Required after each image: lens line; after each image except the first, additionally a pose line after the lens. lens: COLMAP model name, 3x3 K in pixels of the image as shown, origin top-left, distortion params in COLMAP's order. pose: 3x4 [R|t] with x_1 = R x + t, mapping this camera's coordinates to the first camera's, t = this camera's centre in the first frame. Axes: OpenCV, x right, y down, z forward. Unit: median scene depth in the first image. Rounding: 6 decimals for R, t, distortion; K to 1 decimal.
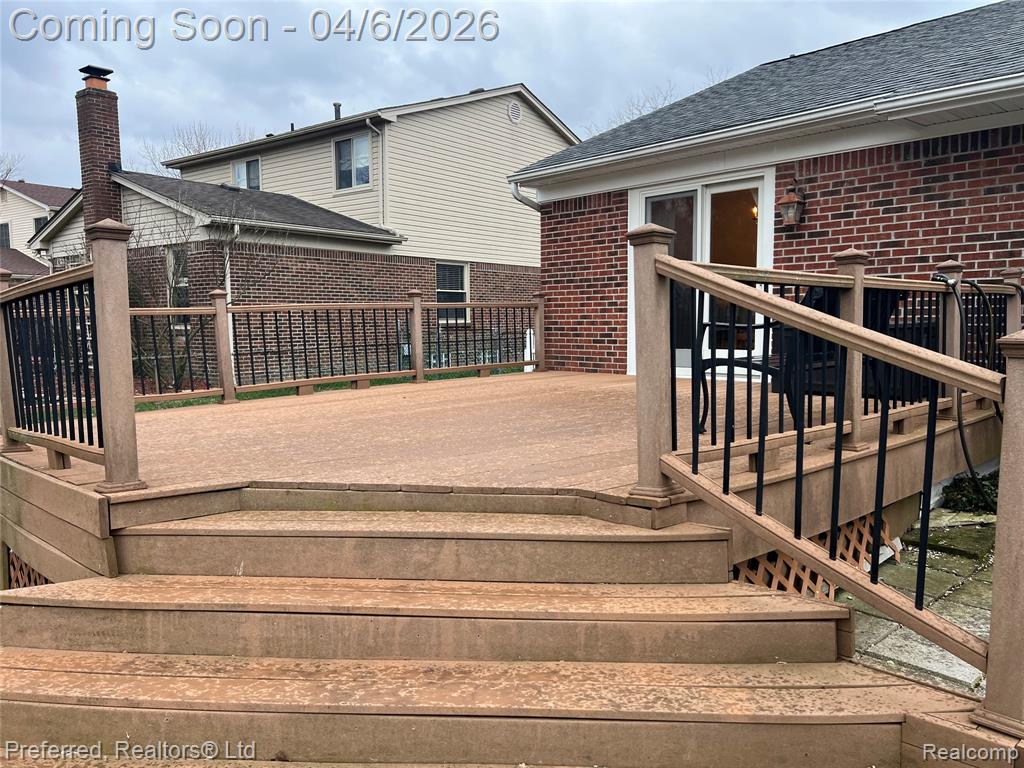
lens RADIAL K [[755.9, 0, 507.9], [0, 755.9, 390.5], [0, 0, 1]] dist [0.092313, -0.119769]
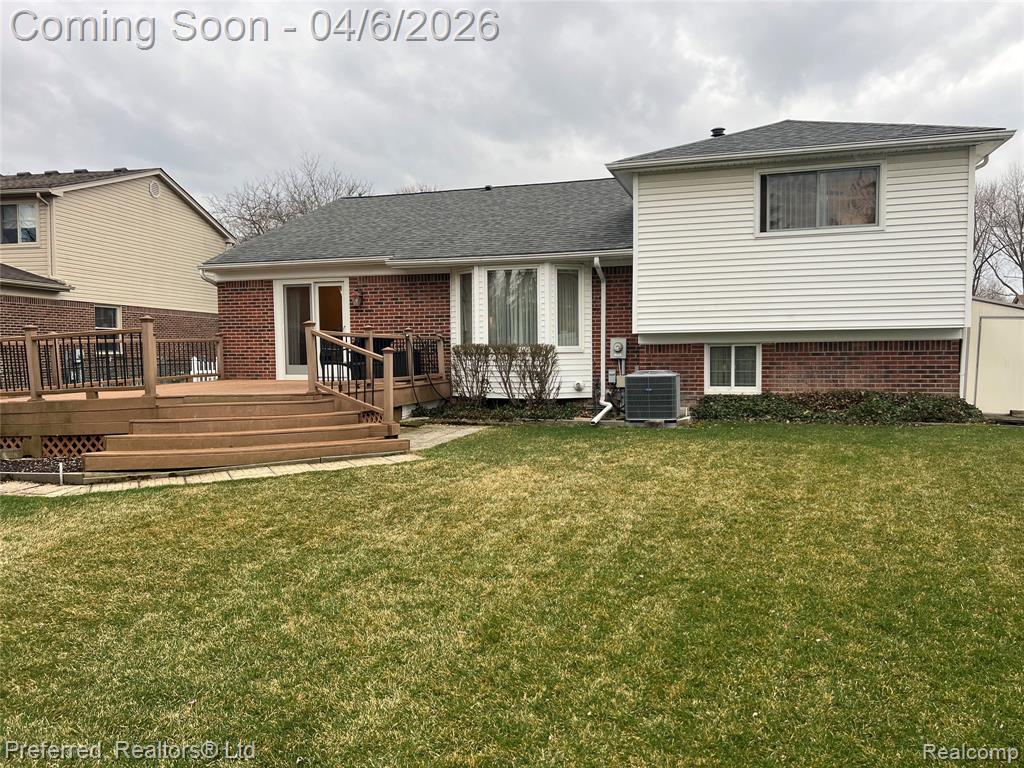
lens RADIAL K [[755.9, 0, 507.9], [0, 755.9, 390.5], [0, 0, 1]] dist [0.092313, -0.119769]
pose [[0.872103, -0.024623, 0.488703, -0.248714], [0.047947, 0.998227, -0.035267, 0.094096], [-0.486968, 0.054189, 0.871737, -0.848200]]
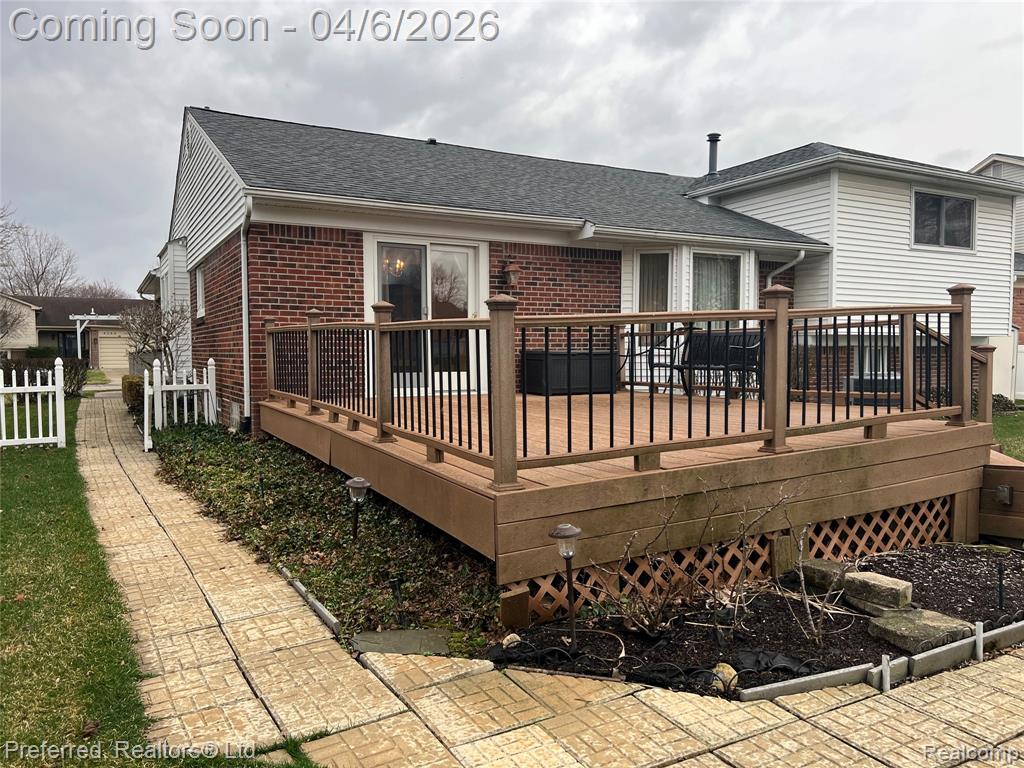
lens RADIAL K [[755.9, 0, 507.9], [0, 755.9, 390.5], [0, 0, 1]] dist [0.092313, -0.119769]
pose [[0.295764, -0.029440, 0.954807, -0.821718], [0.089444, 0.995987, 0.003003, -0.015713], [-0.951064, 0.084514, 0.297211, 0.471411]]
